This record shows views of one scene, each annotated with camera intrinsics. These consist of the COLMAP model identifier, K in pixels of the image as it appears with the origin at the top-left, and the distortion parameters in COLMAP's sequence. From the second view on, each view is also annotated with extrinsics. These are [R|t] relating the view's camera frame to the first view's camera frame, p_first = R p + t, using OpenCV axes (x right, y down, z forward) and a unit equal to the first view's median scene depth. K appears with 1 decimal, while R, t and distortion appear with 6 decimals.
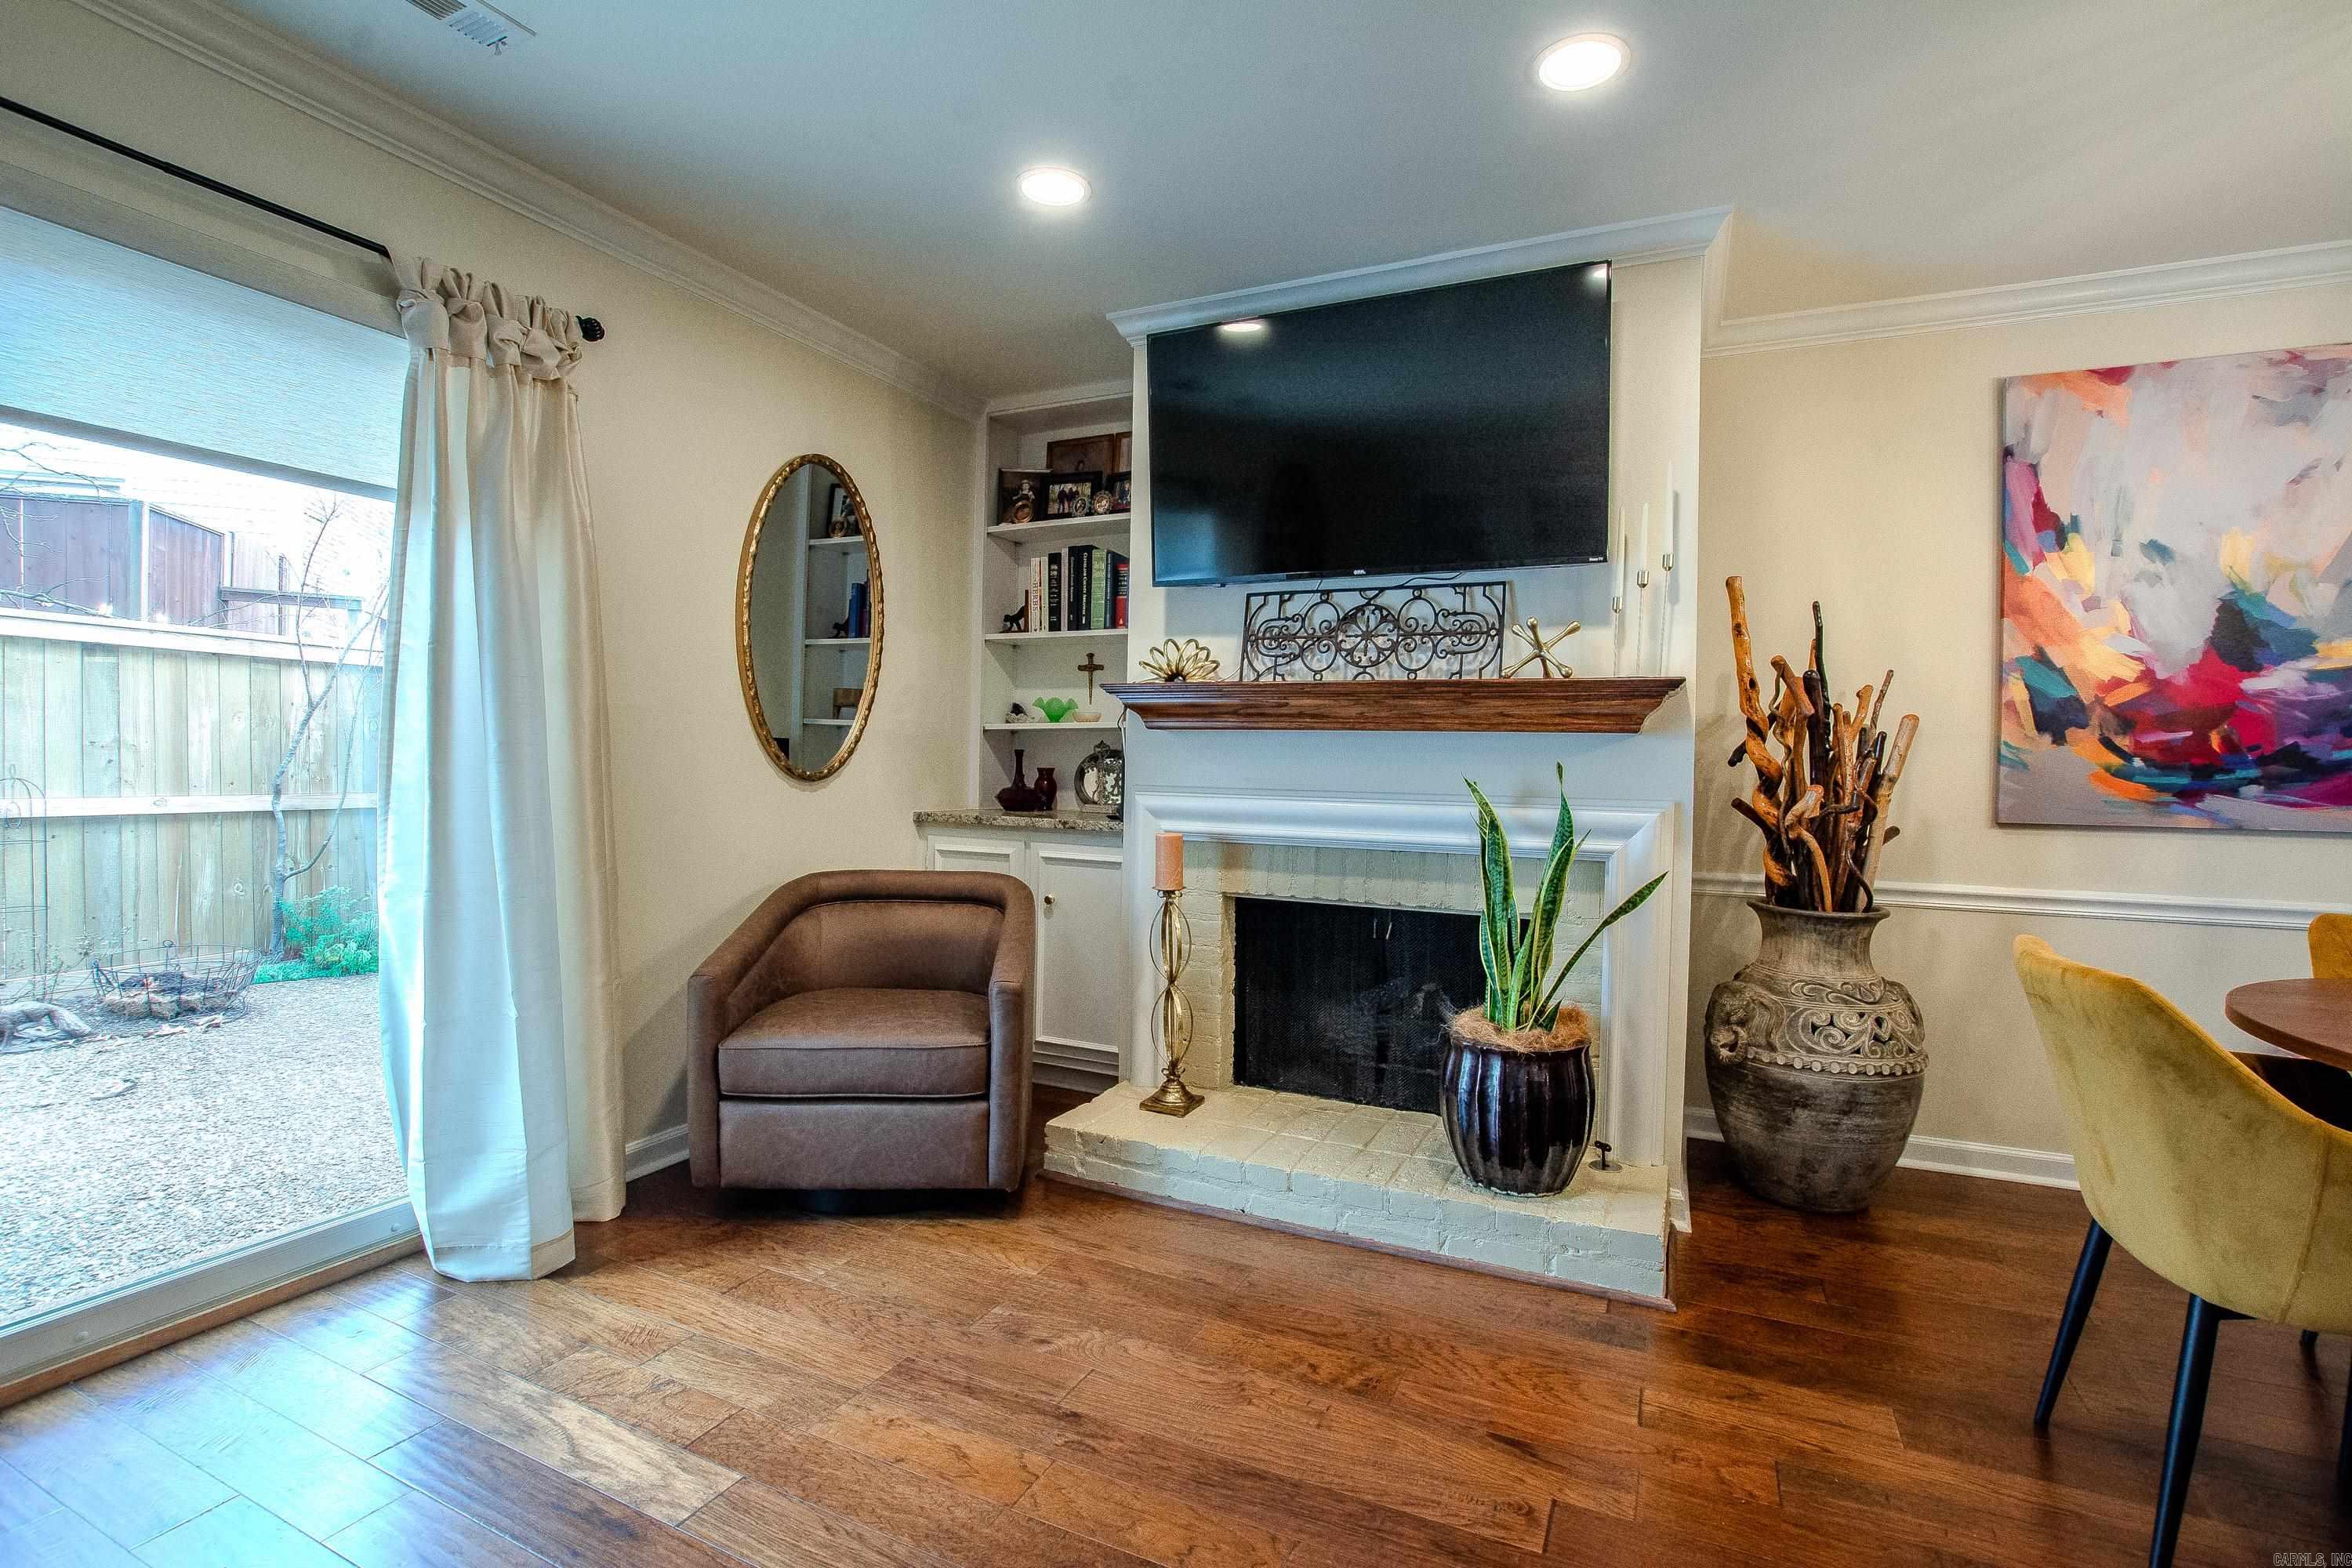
lens RADIAL K [[1080.4, 0, 1187.2], [0, 1080.4, 775.6], [0, 0, 1]] dist [-0.018332, -0.000118]
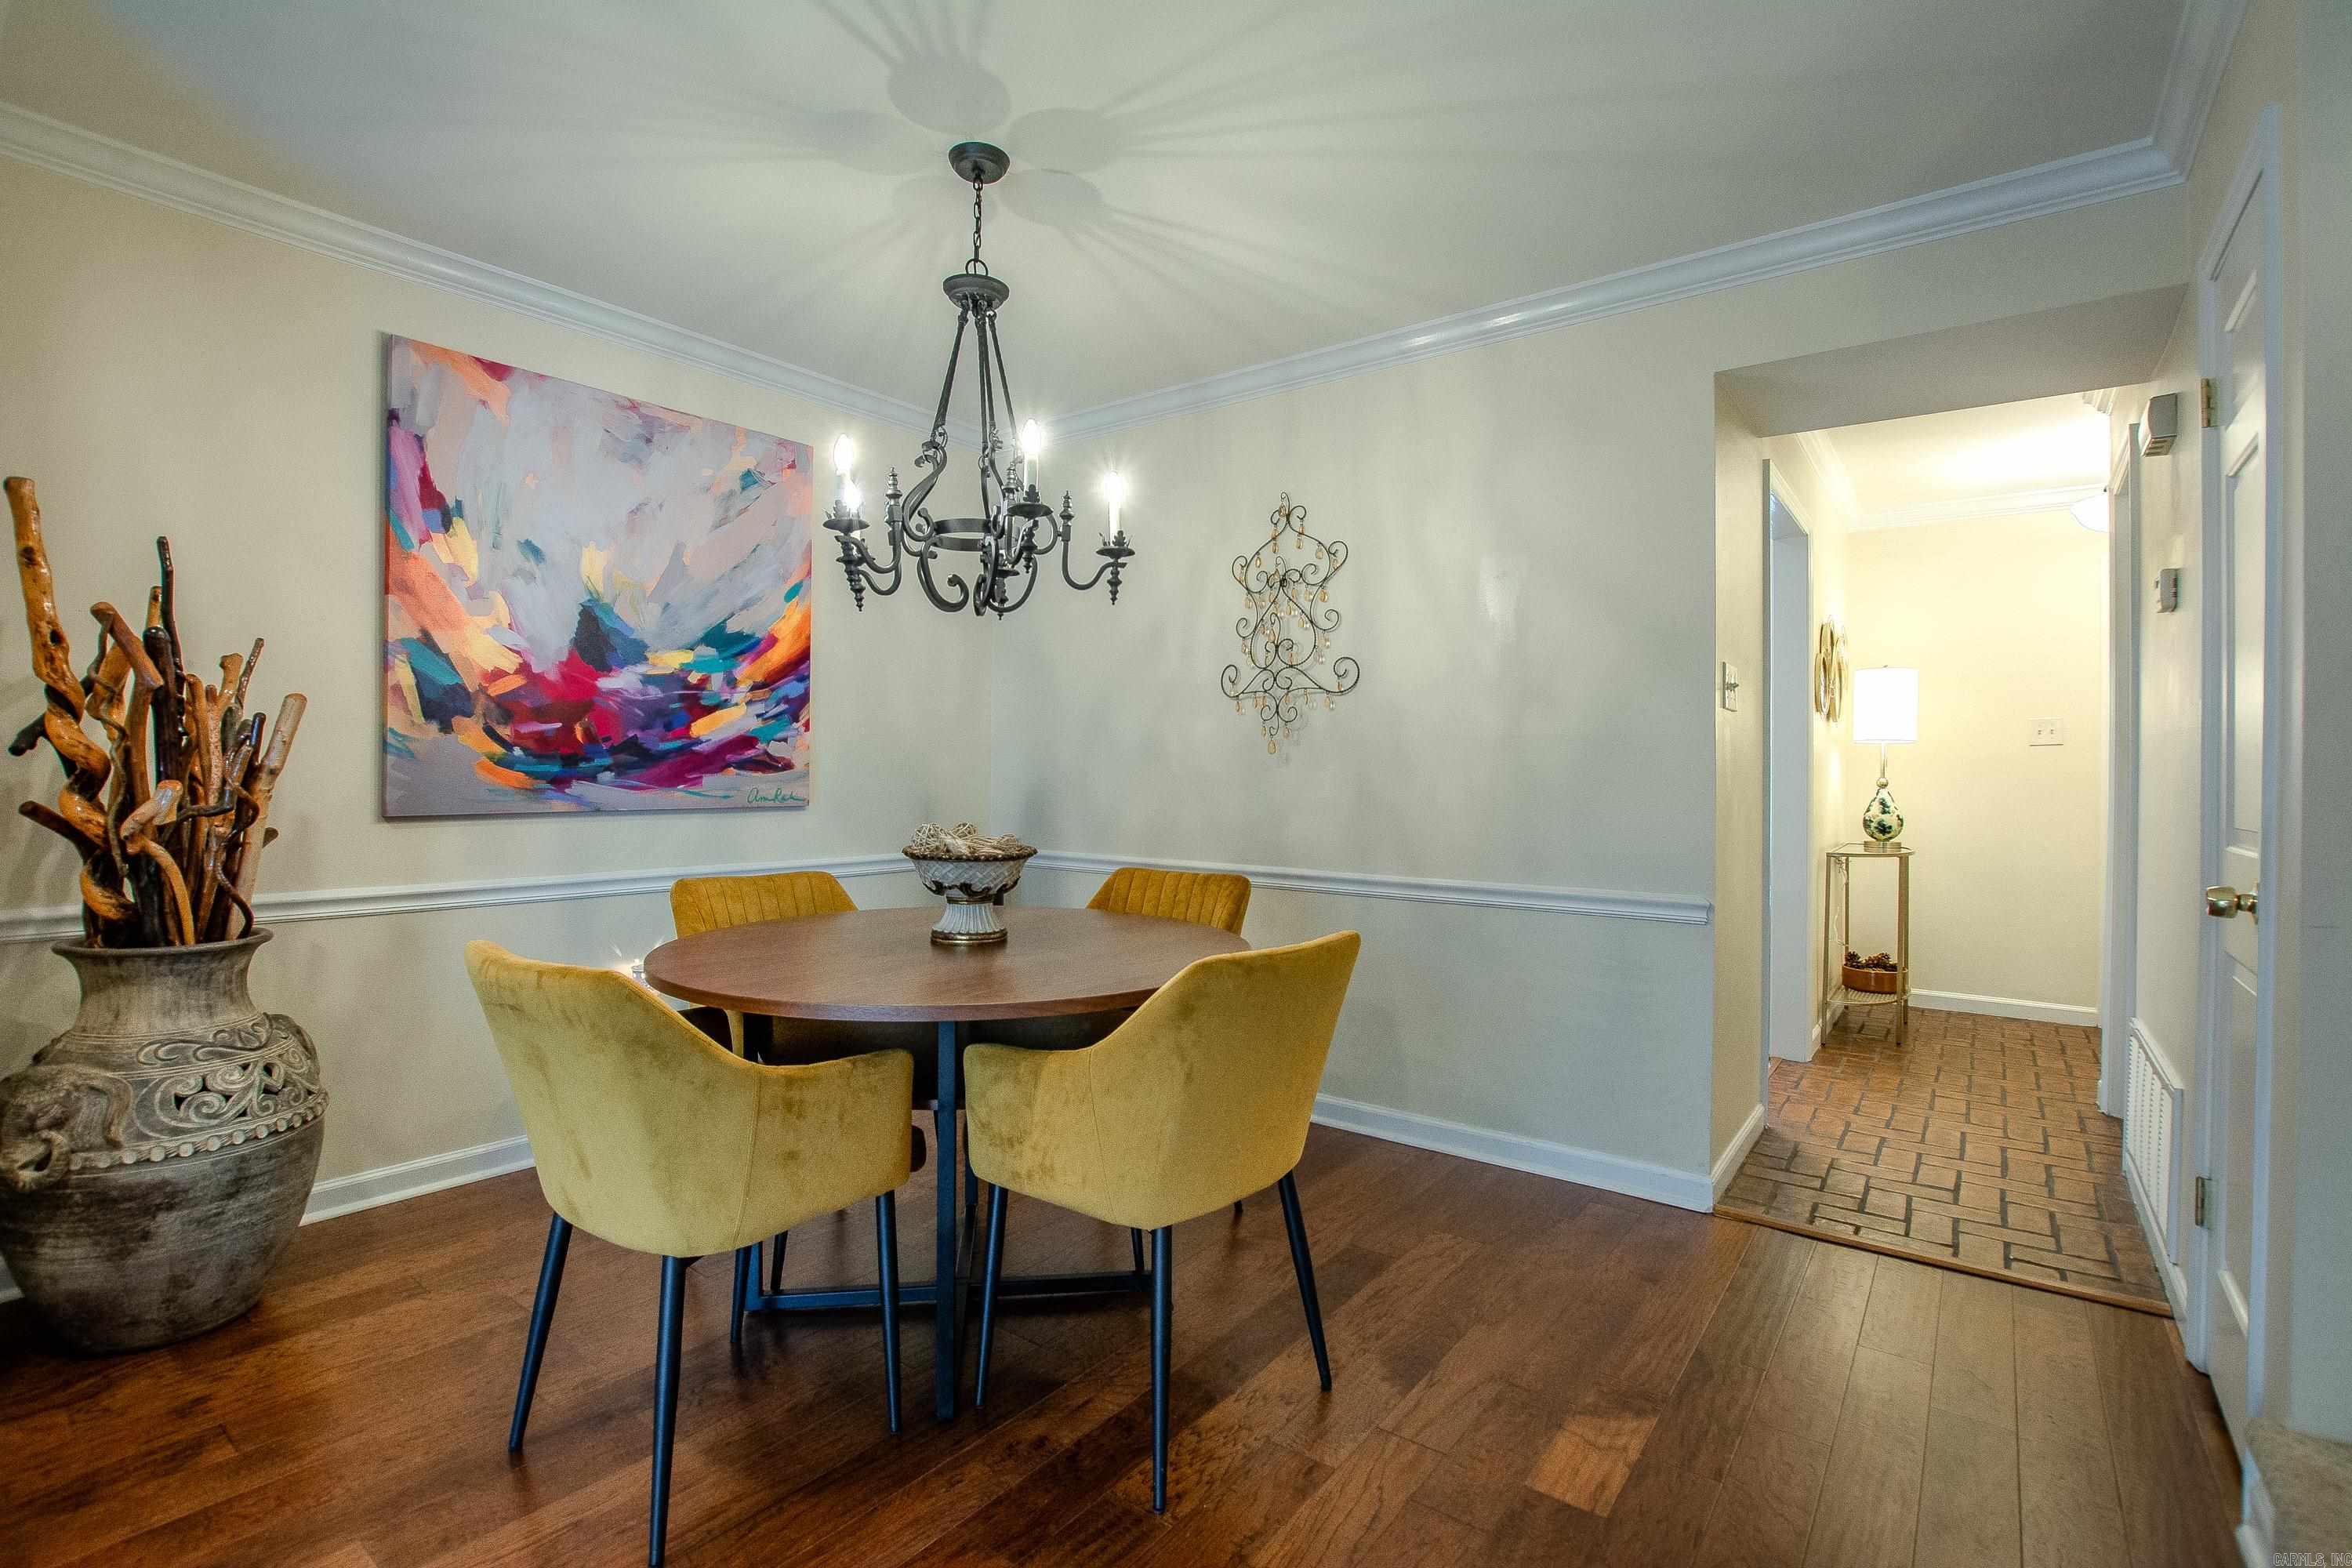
lens RADIAL K [[1080.4, 0, 1185.6], [0, 1080.4, 778.7], [0, 0, 1]] dist [-0.018332, -0.000118]
pose [[0.221949, -0.021567, 0.974820, 0.014993], [0.005467, 0.999767, 0.020874, -0.004146], [-0.975043, 0.000696, 0.222015, 0.133637]]
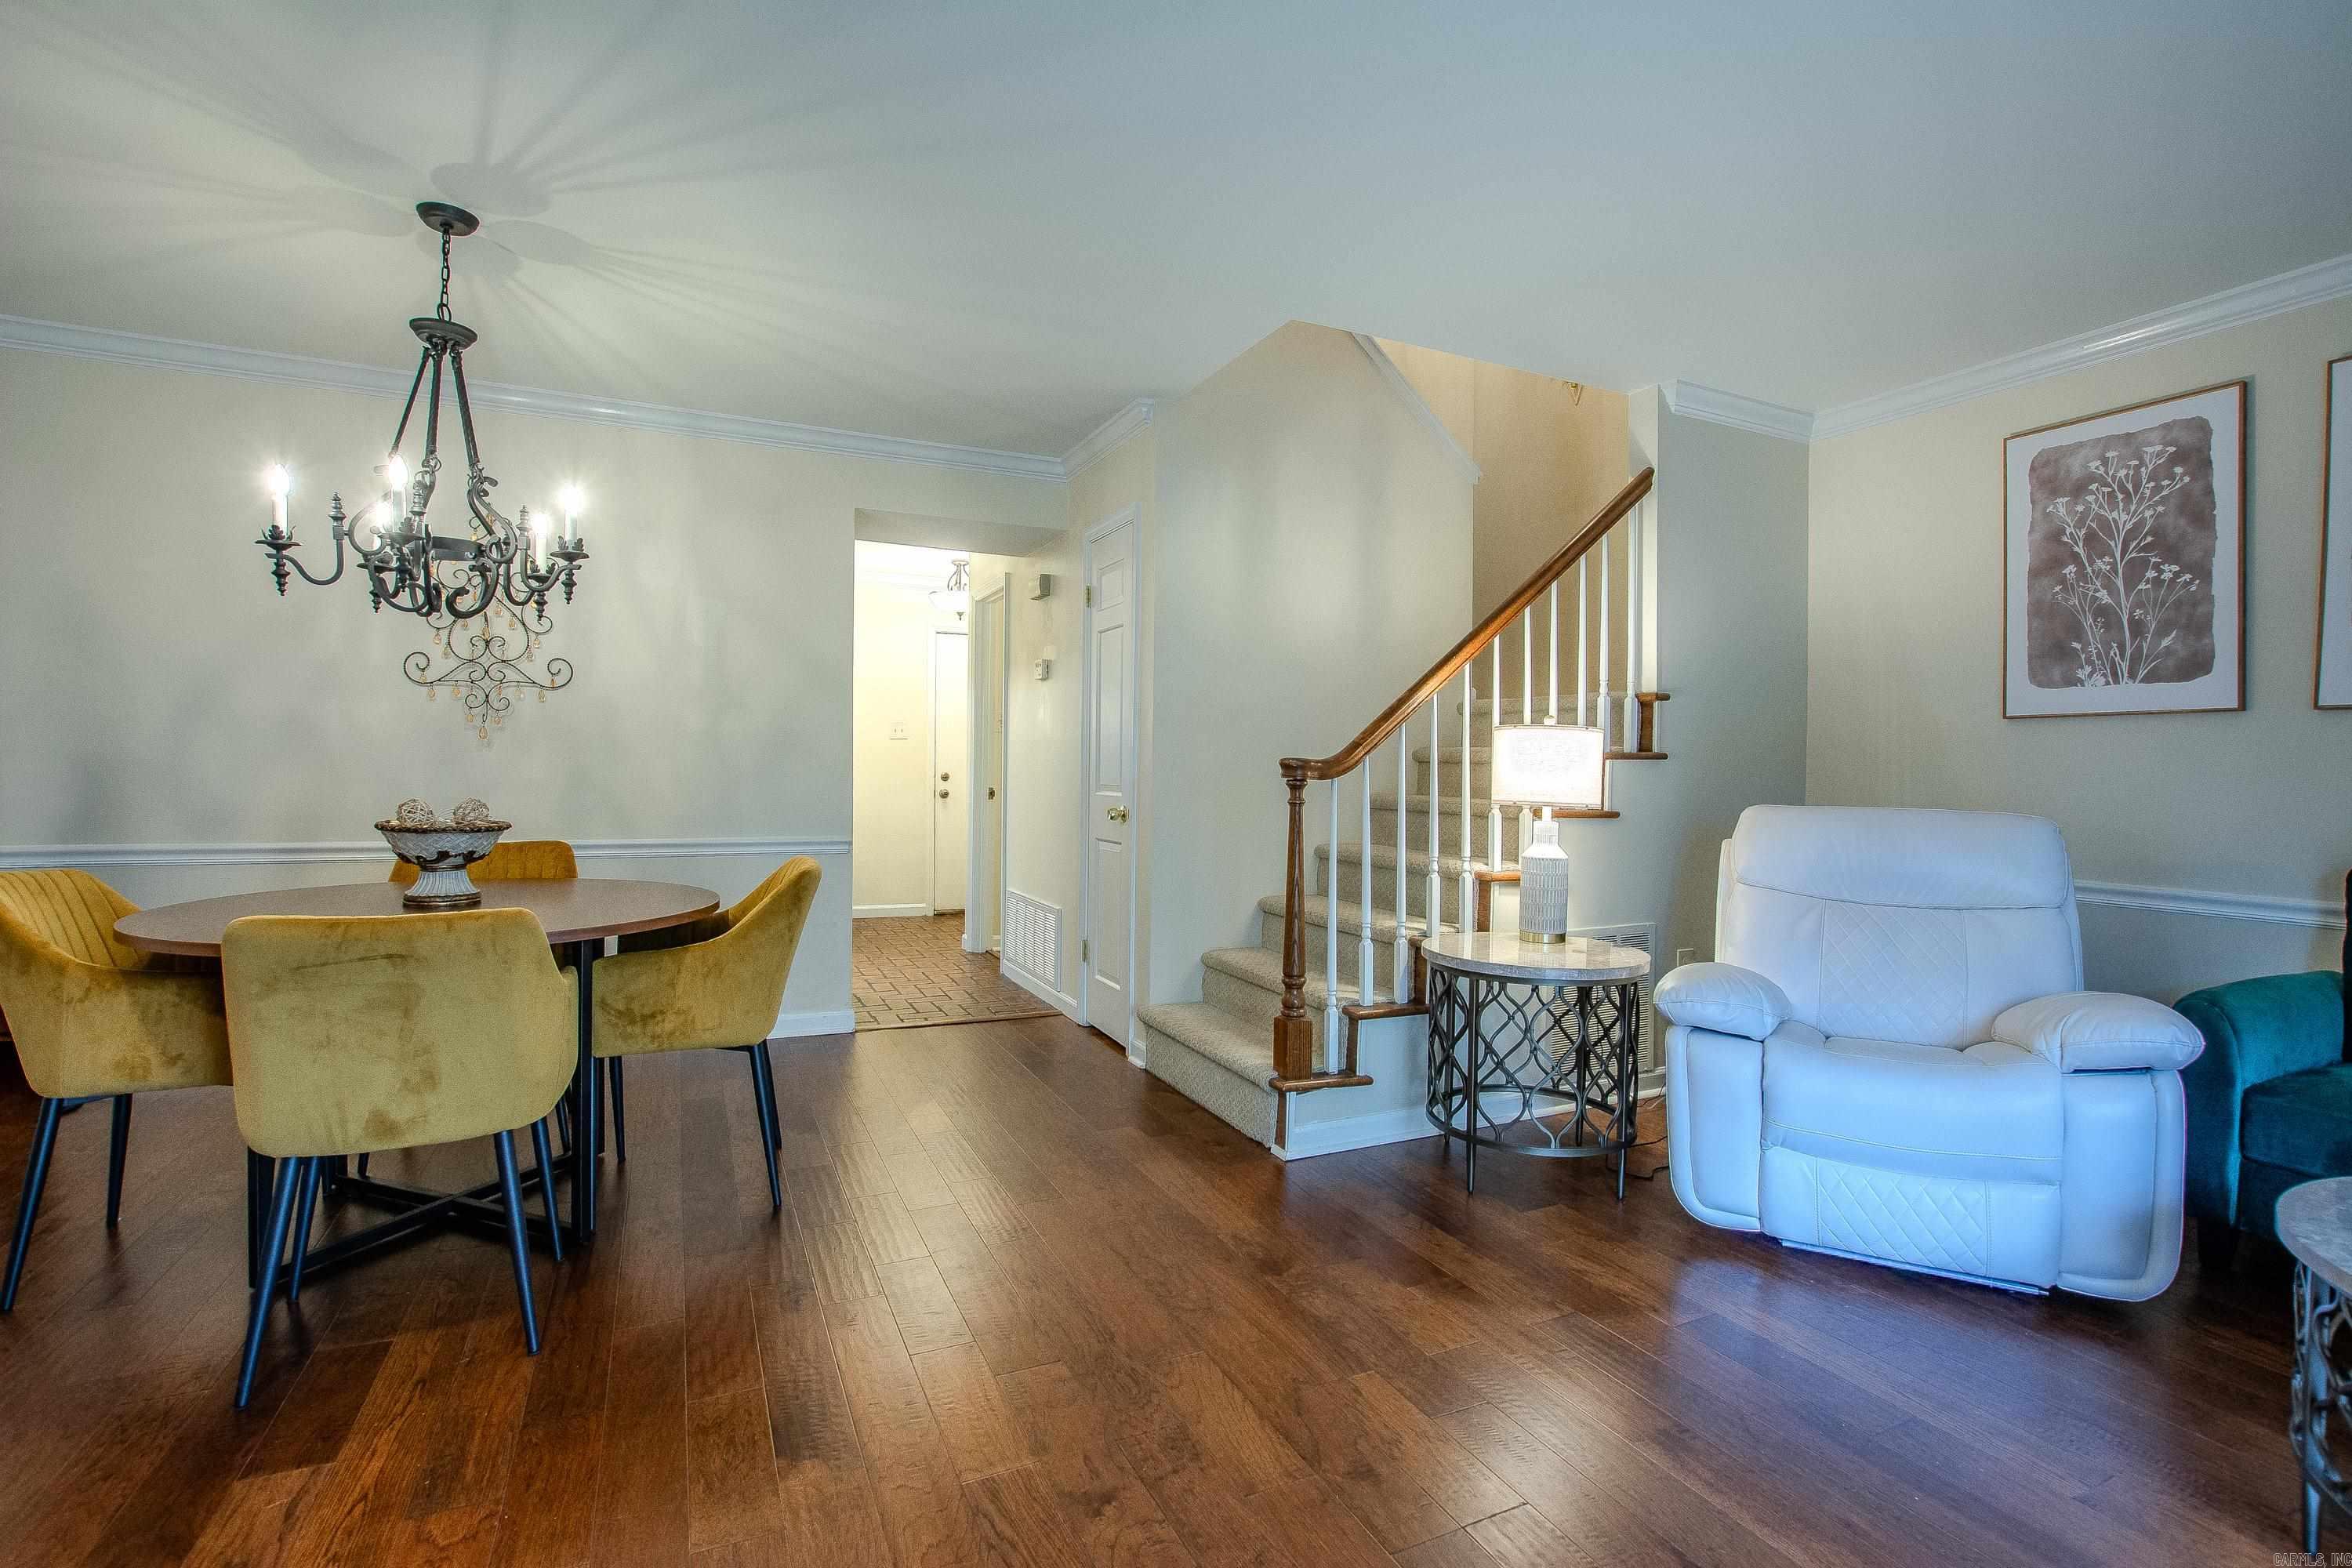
lens RADIAL K [[1080.4, 0, 1178.0], [0, 1080.4, 780.1], [0, 0, 1]] dist [-0.018332, -0.000118]
pose [[-0.761948, -0.036510, 0.646608, -0.316526], [-0.020673, 0.999272, 0.032062, -0.015826], [-0.647308, 0.011062, -0.762148, 0.788485]]
